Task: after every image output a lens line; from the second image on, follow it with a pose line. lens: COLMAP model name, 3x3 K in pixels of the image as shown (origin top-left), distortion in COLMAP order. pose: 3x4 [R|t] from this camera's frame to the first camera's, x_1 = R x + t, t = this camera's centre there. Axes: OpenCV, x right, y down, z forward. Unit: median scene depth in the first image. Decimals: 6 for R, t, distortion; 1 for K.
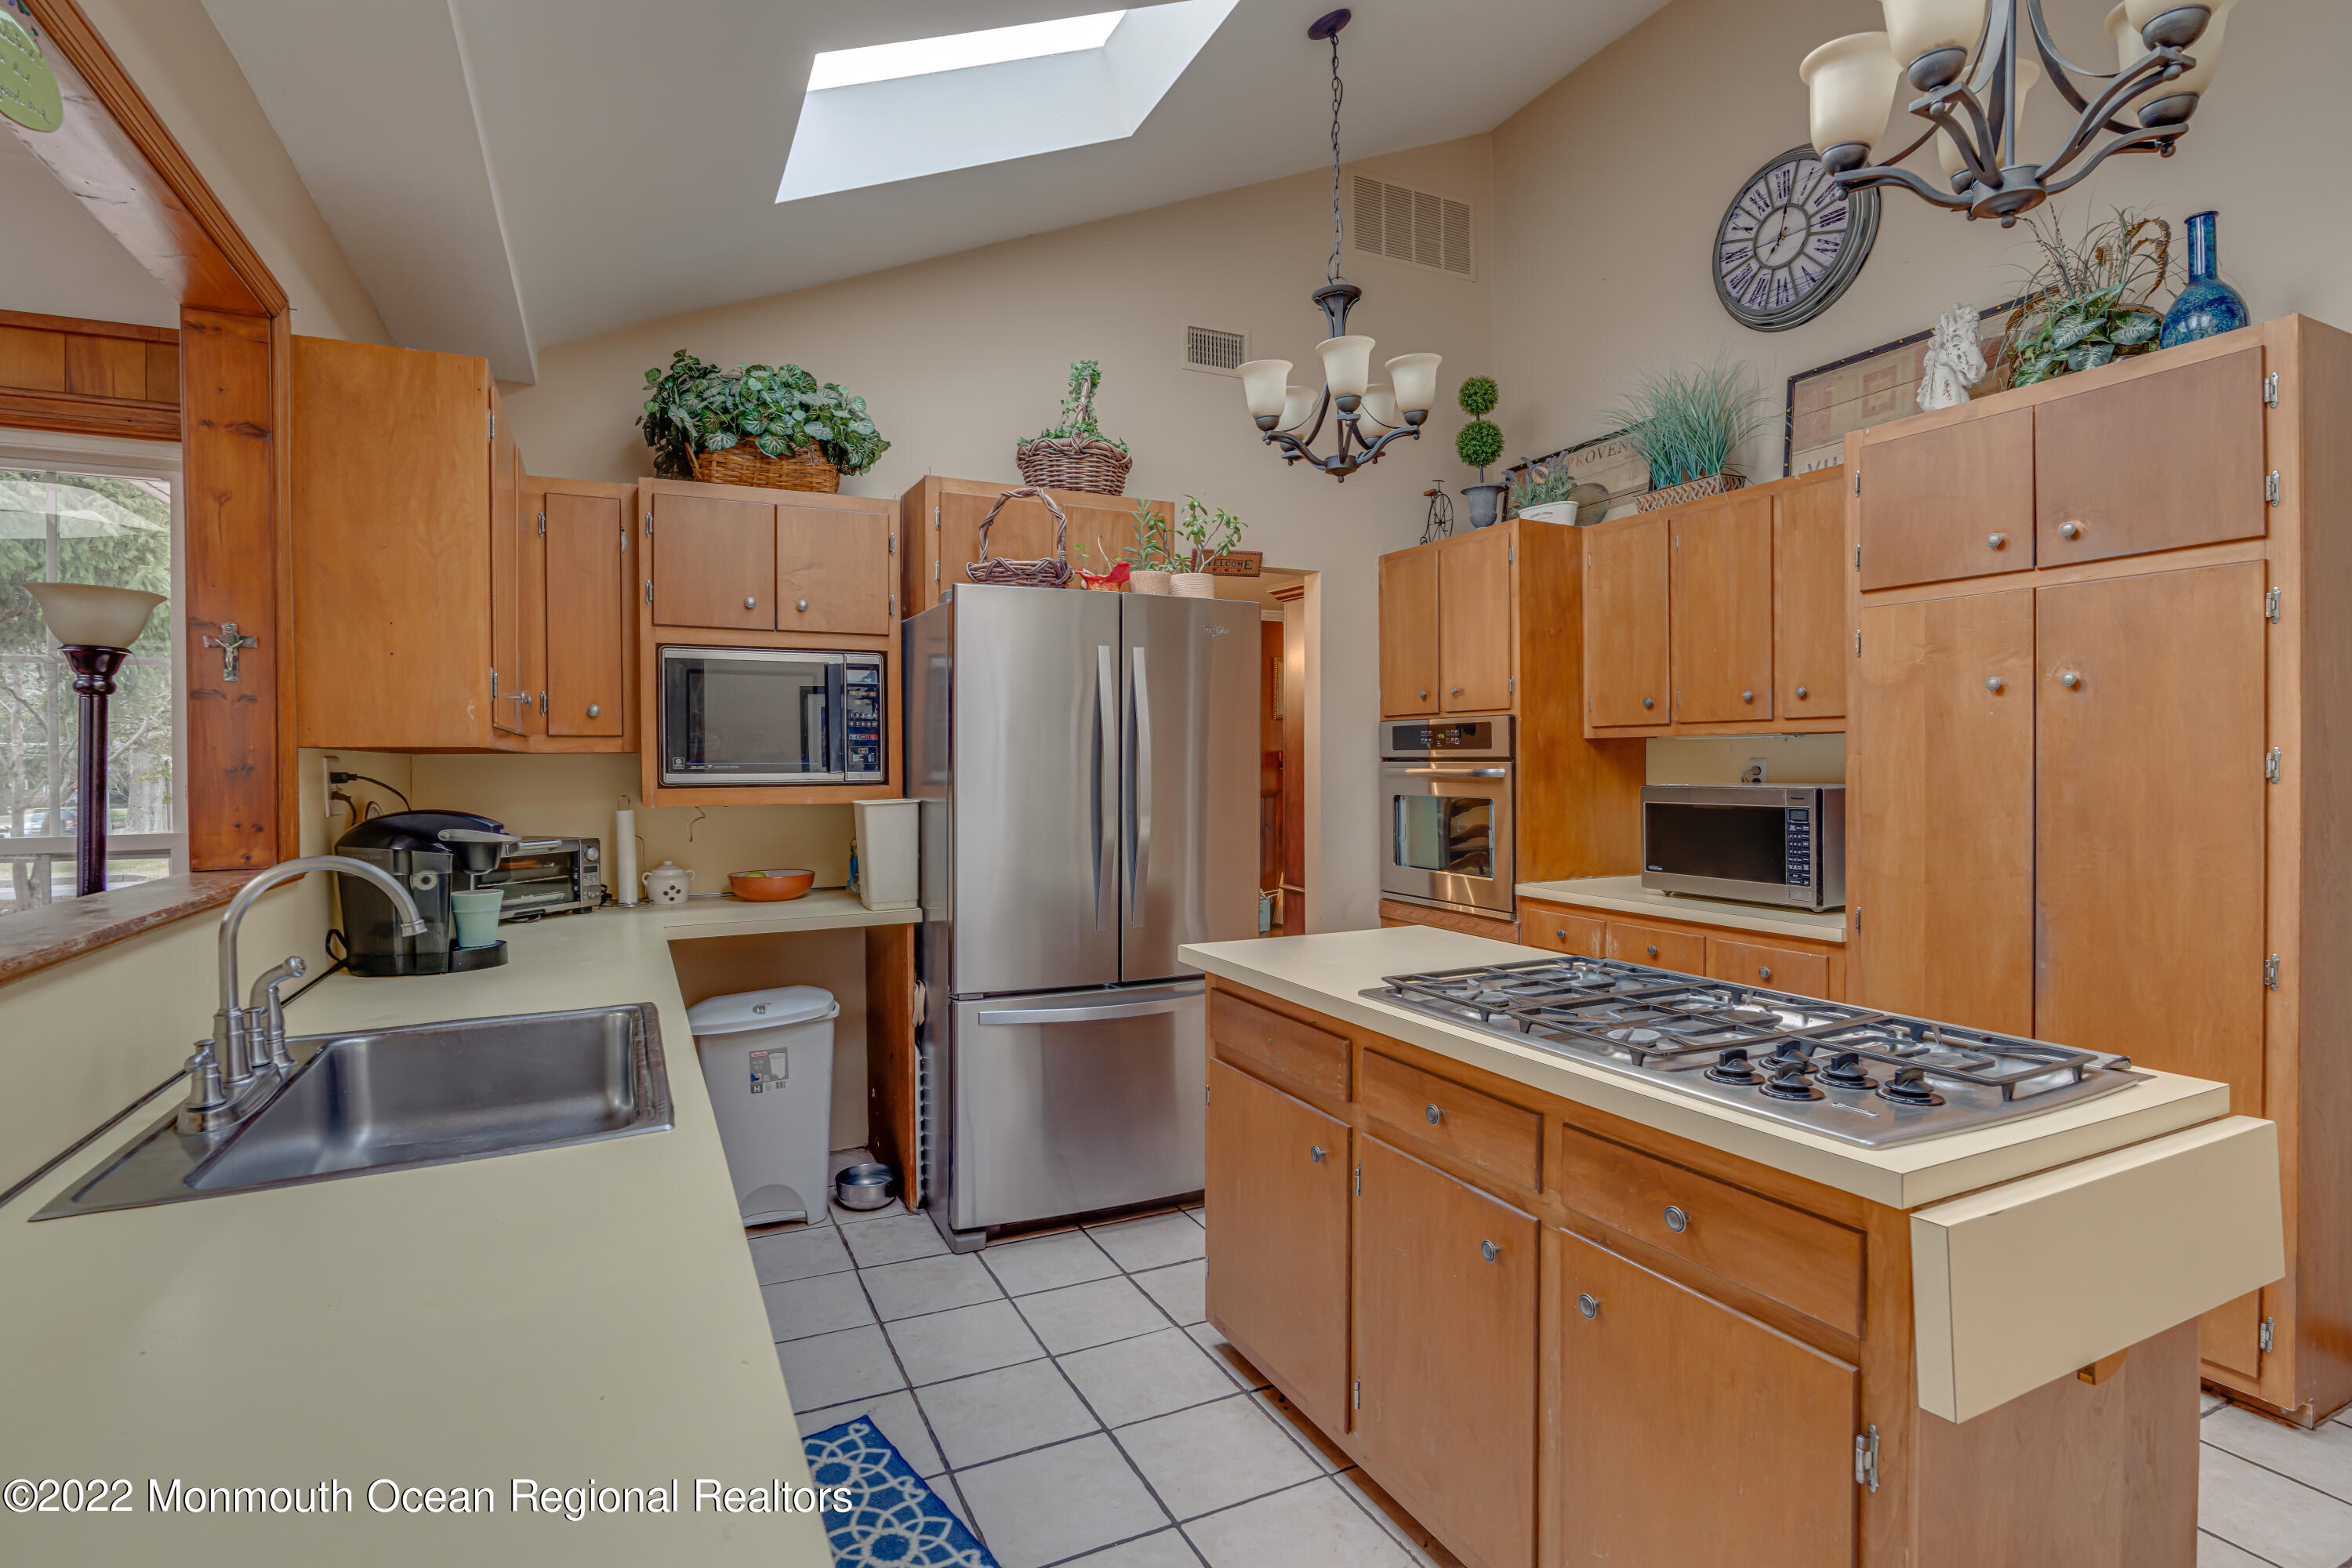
lens RADIAL K [[1137.6, 0, 1179.1], [0, 1137.6, 772.6], [0, 0, 1]] dist [-0.016332, 0.001996]
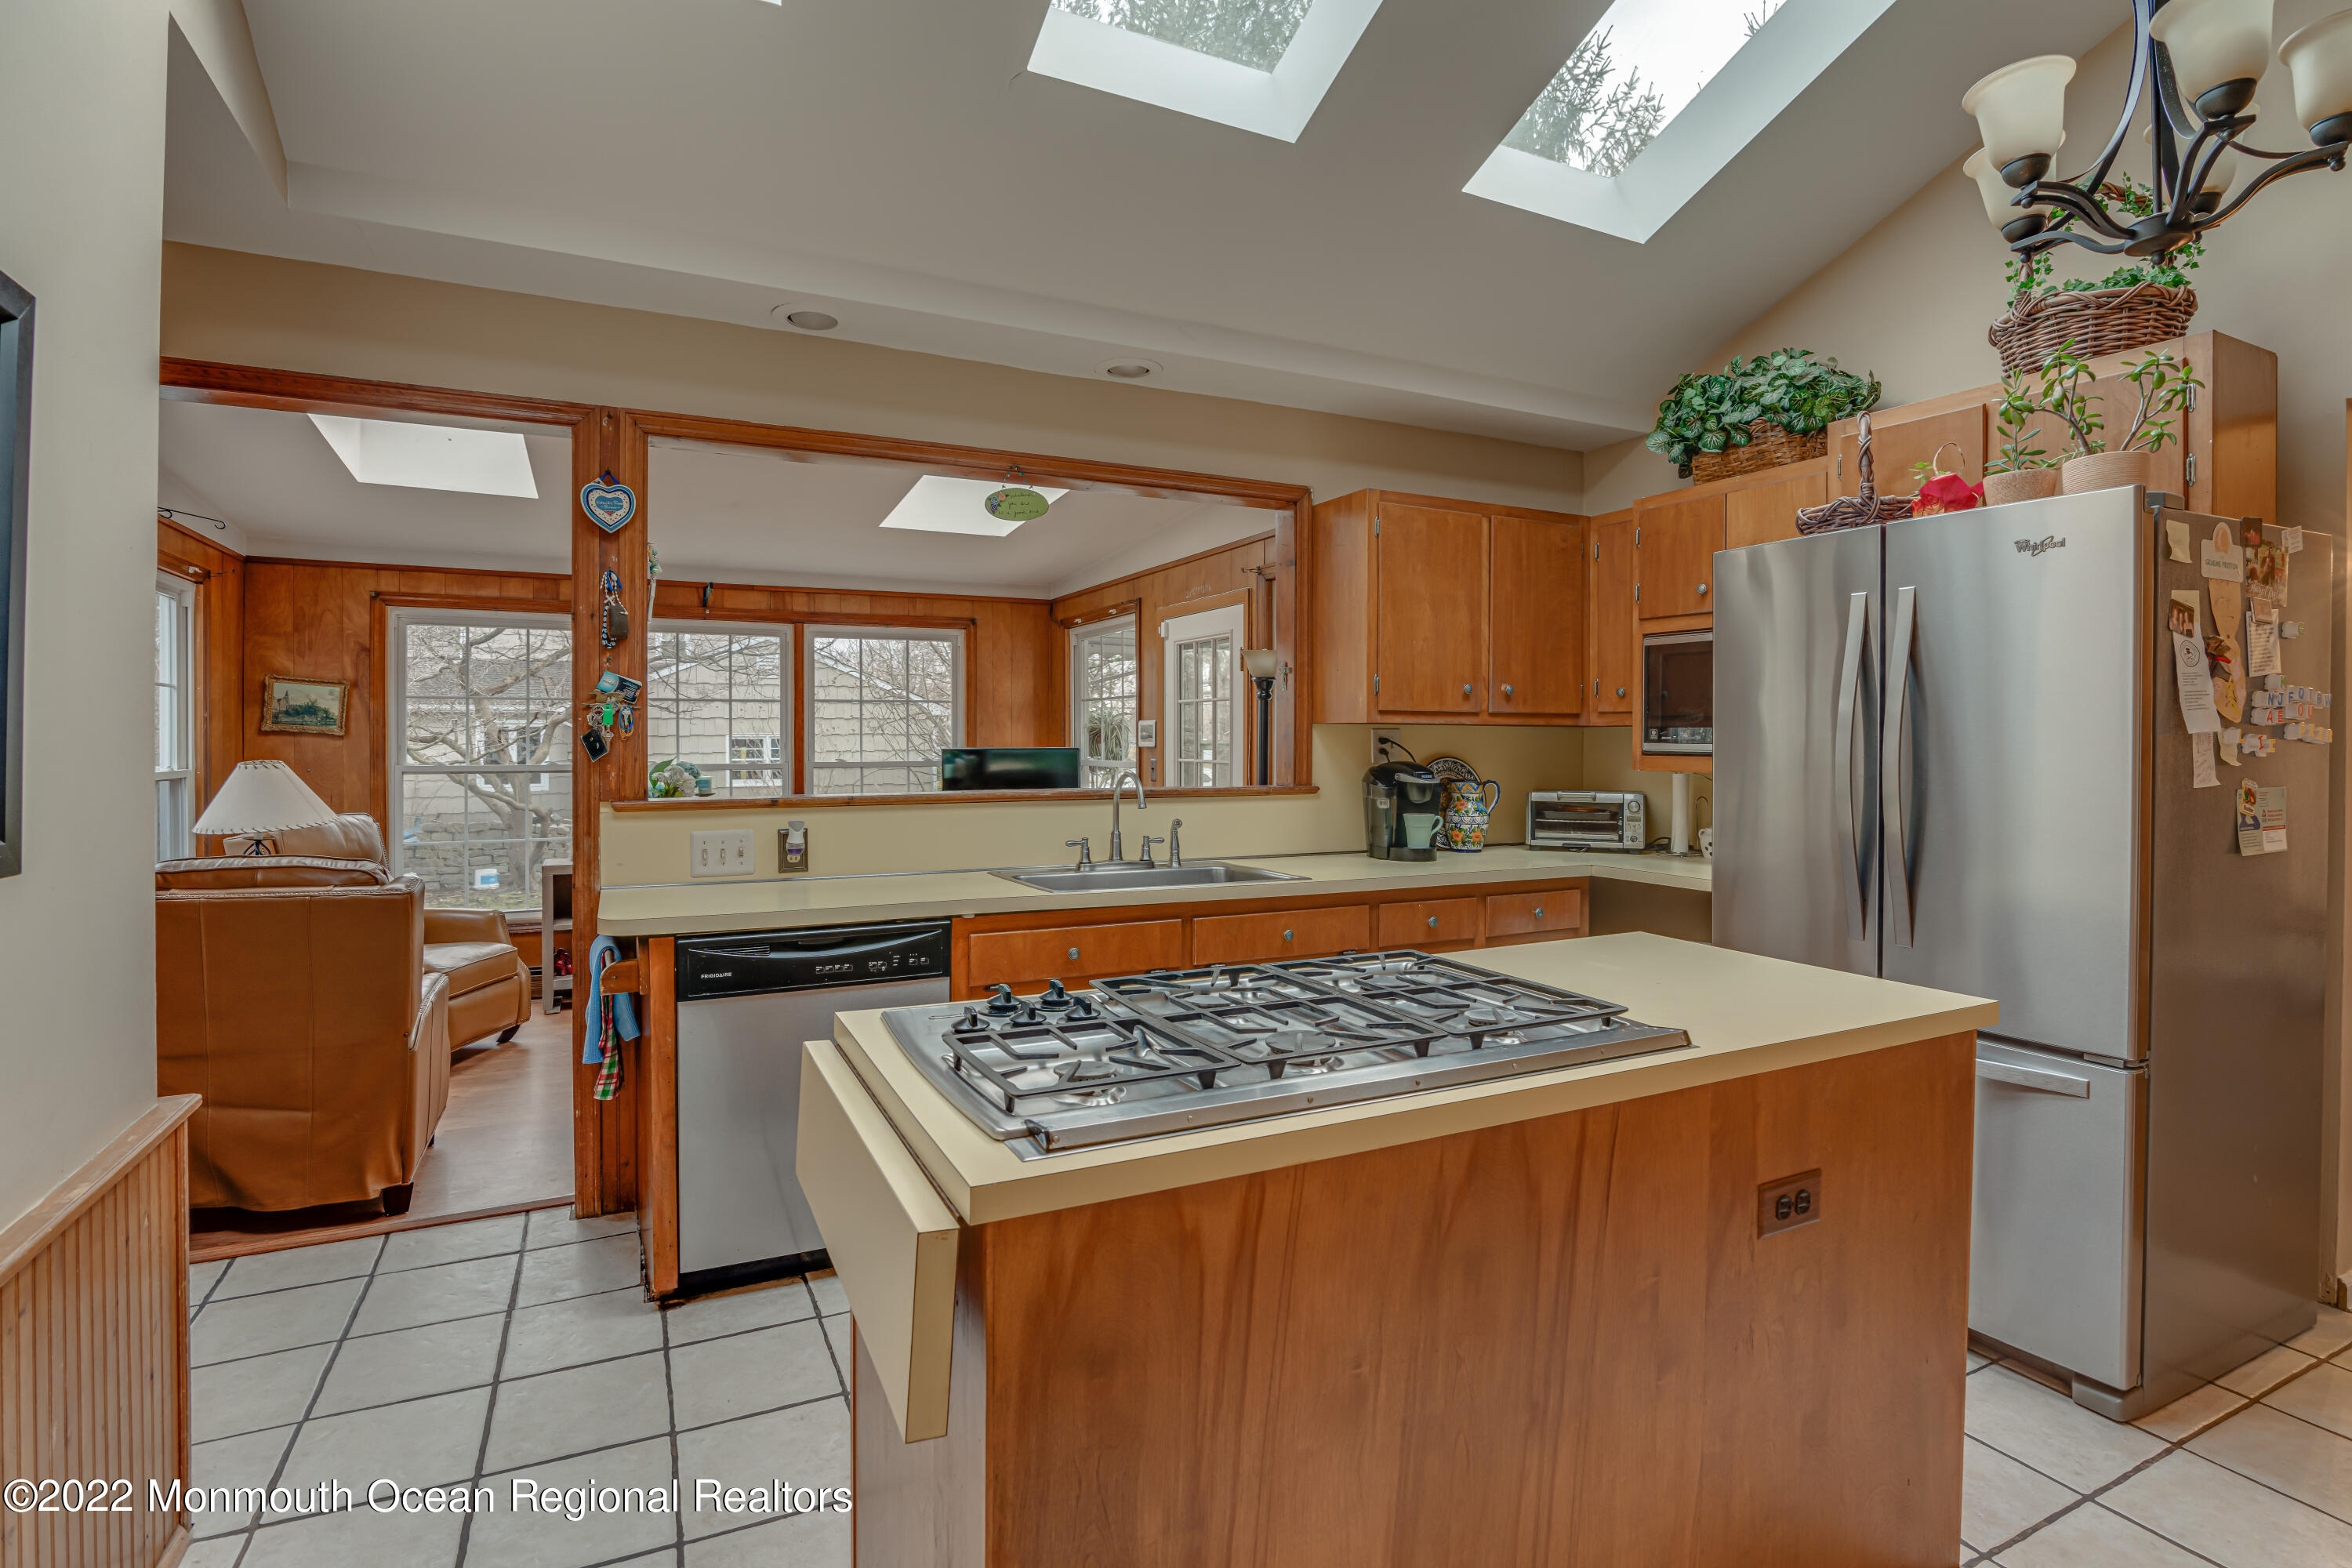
lens RADIAL K [[1137.6, 0, 1190.8], [0, 1137.6, 737.2], [0, 0, 1]] dist [-0.016332, 0.001996]
pose [[0.005473, 0.011076, -0.999924, 0.740030], [-0.014006, 0.999841, 0.010999, -0.011703], [0.999887, 0.013945, 0.005627, 0.514382]]
